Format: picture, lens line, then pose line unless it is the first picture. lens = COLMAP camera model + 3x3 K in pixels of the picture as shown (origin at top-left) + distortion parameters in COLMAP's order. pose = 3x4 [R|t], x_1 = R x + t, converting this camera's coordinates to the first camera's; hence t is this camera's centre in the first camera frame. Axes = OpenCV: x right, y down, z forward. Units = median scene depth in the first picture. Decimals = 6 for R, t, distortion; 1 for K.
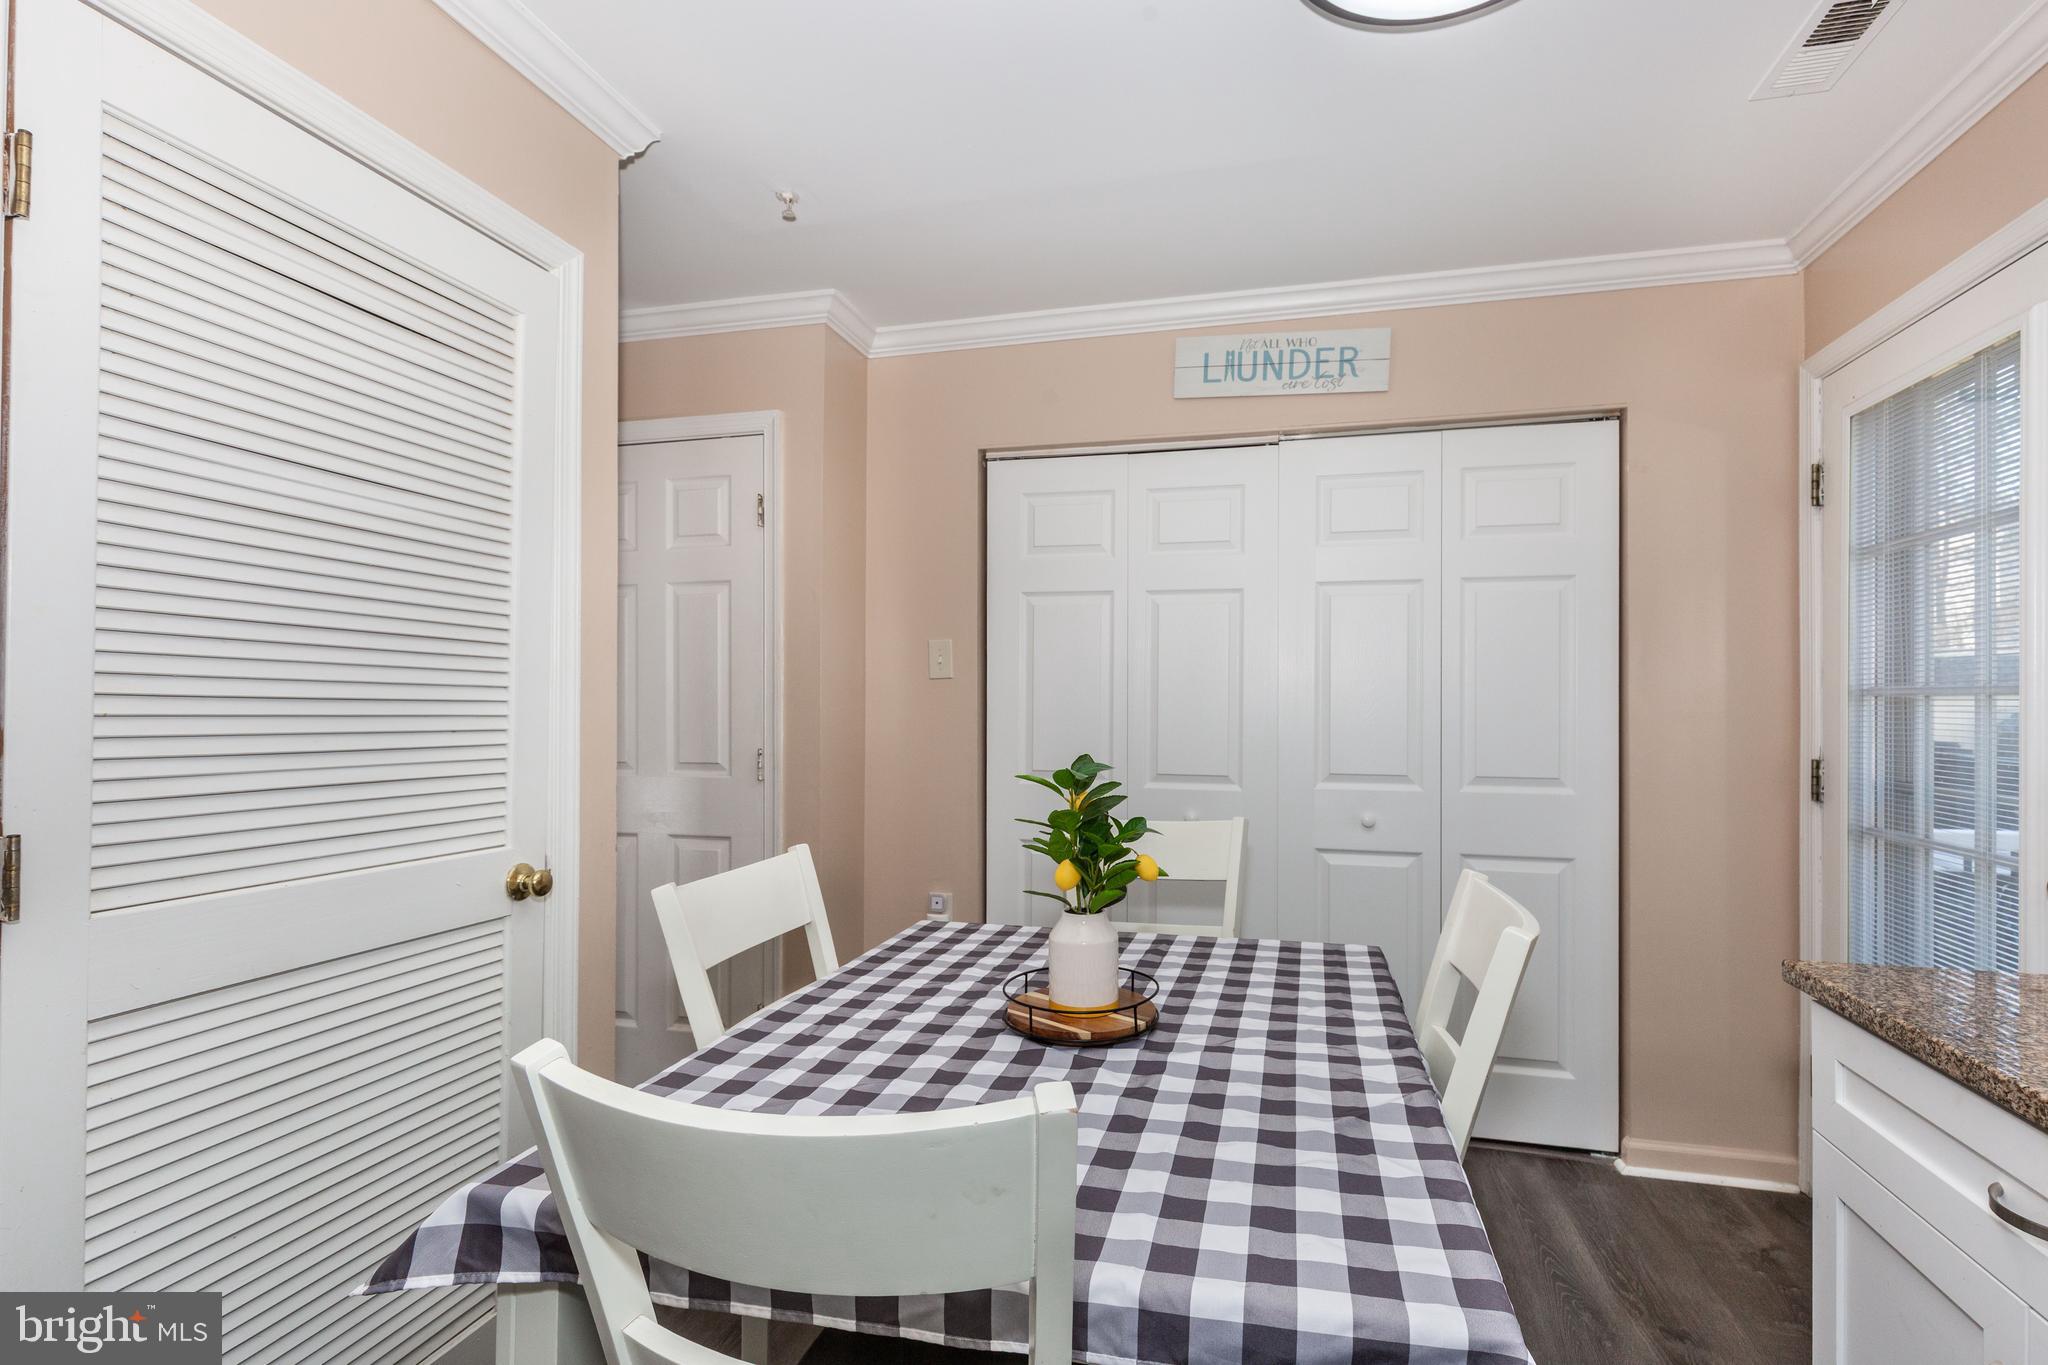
lens RADIAL K [[947.6, 0, 1066.6], [0, 947.6, 704.0], [0, 0, 1]] dist [-0.020081, -0.000284]
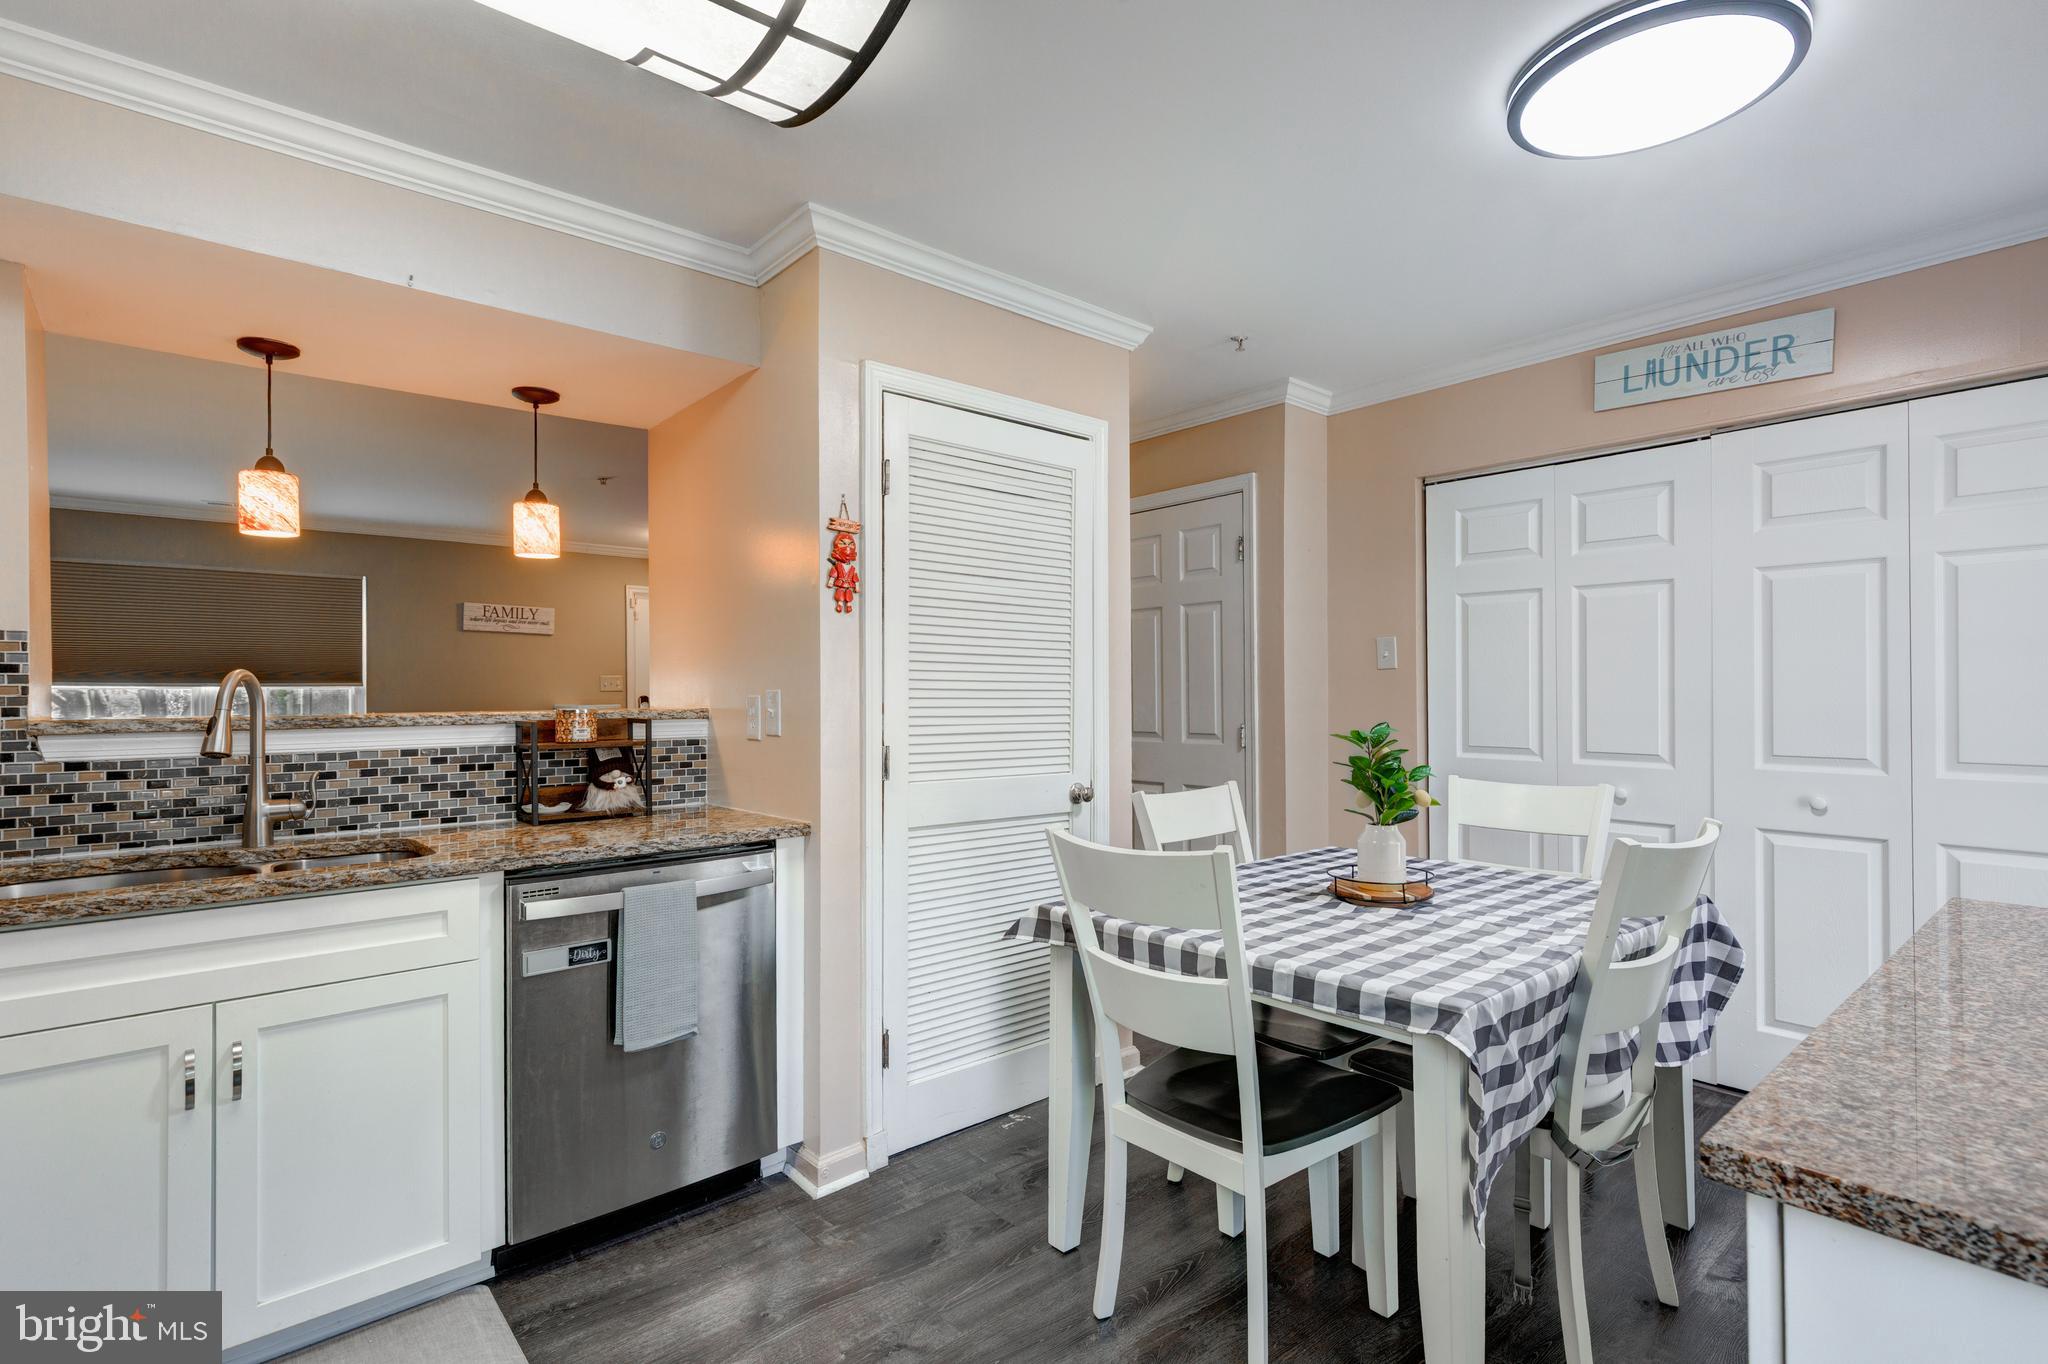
lens RADIAL K [[963.5, 0, 1023.8], [0, 963.5, 691.9], [0, 0, 1]] dist [0.011243, -0.000270]
pose [[0.810014, -0.004719, -0.586392, 0.246870], [0.005566, 0.999984, -0.000358, 0.000173], [0.586384, -0.002974, 0.810028, -0.321286]]
